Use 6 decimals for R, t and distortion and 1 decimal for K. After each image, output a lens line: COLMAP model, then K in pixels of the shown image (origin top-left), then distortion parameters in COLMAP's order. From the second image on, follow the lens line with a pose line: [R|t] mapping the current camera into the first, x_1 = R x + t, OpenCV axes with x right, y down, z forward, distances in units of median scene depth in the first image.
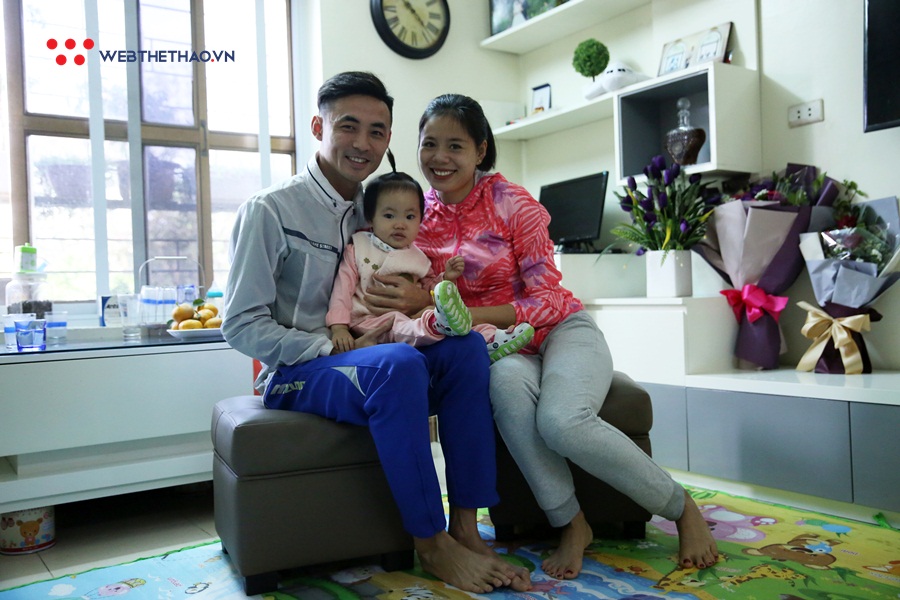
lens RADIAL K [[853.6, 0, 451.8], [0, 853.6, 299.7], [0, 0, 1]] dist [0.015312, 0.000000]
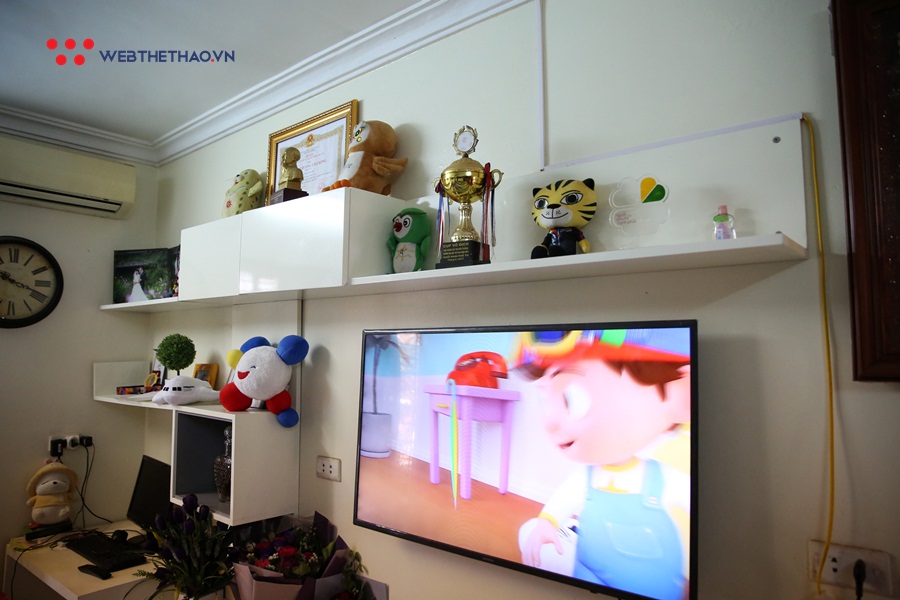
lens RADIAL K [[620.1, 0, 451.9], [0, 620.1, 299.6], [0, 0, 1]] dist [-0.022249, 0.000216]
pose [[0.972434, 0.058557, 0.225707, 0.327127], [-0.040996, 0.995812, -0.081723, -0.312457], [-0.229547, 0.070217, 0.970761, 0.212807]]
